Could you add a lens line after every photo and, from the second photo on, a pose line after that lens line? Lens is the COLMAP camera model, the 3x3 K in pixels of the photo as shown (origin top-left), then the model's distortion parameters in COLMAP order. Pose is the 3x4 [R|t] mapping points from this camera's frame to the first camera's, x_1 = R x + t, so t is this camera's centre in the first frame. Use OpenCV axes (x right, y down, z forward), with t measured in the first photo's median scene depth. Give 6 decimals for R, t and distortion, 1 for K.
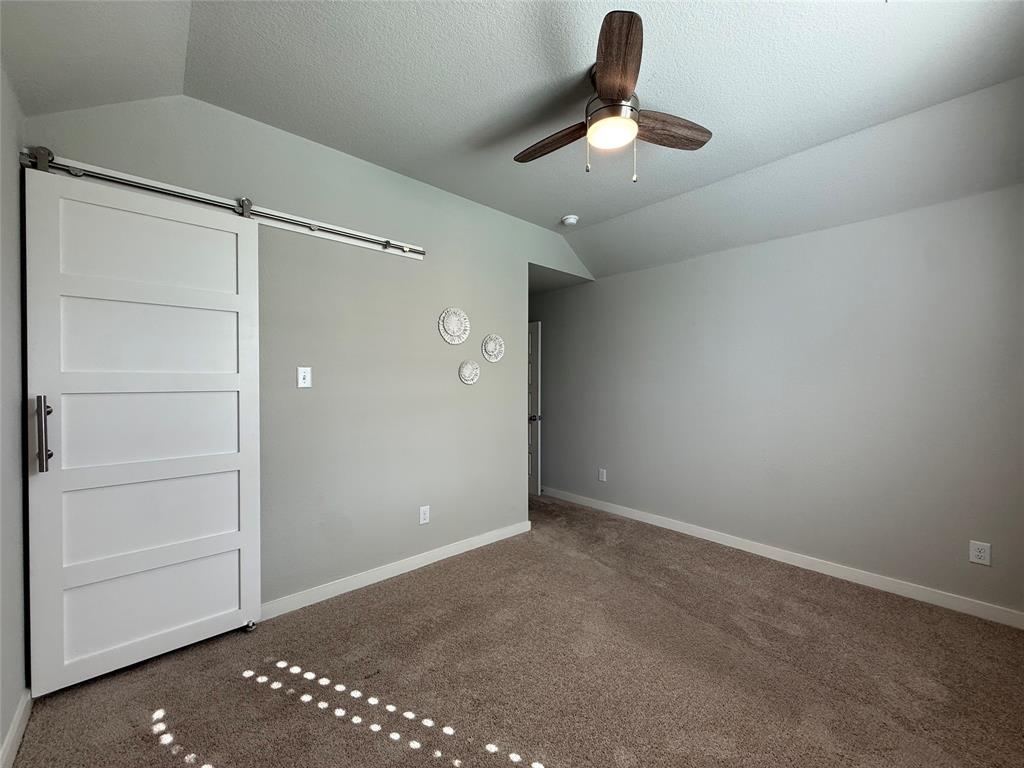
lens RADIAL K [[408.7, 0, 513.4], [0, 408.7, 383.7], [0, 0, 1]] dist [-0.001504, -0.000059]
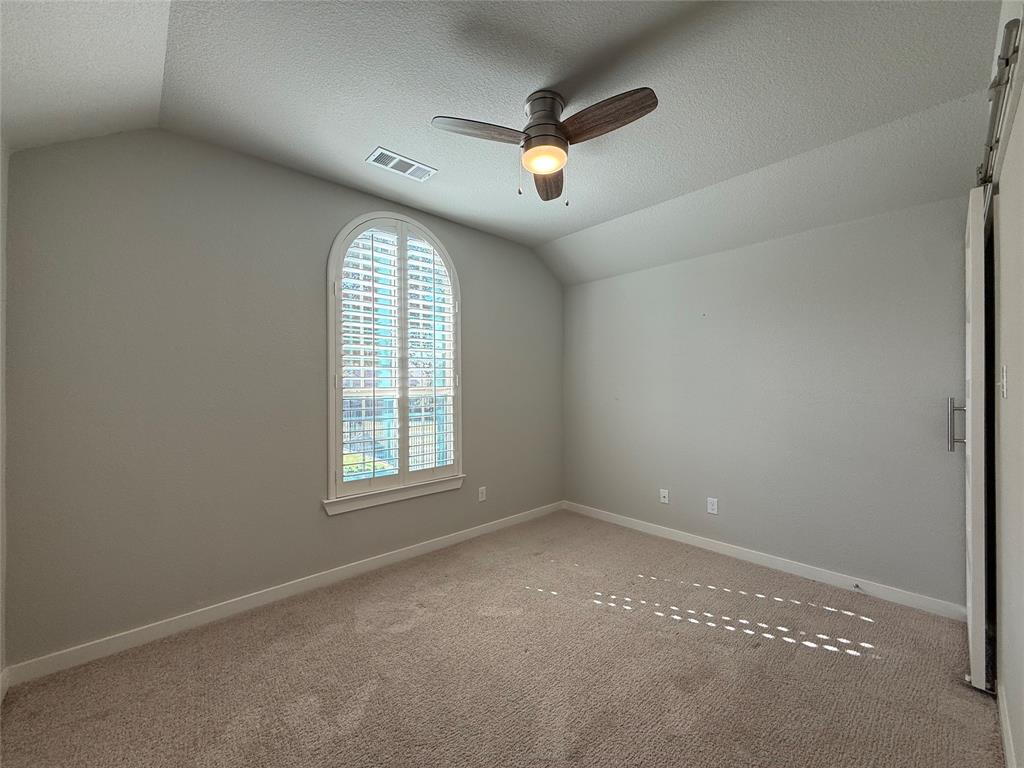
lens RADIAL K [[408.7, 0, 513.9], [0, 408.7, 387.9], [0, 0, 1]] dist [-0.001504, -0.000059]
pose [[-0.999699, 0.000791, -0.024511, 0.394996], [0.000619, 0.999975, 0.007021, -0.012897], [0.024516, 0.007004, -0.999675, 2.330167]]
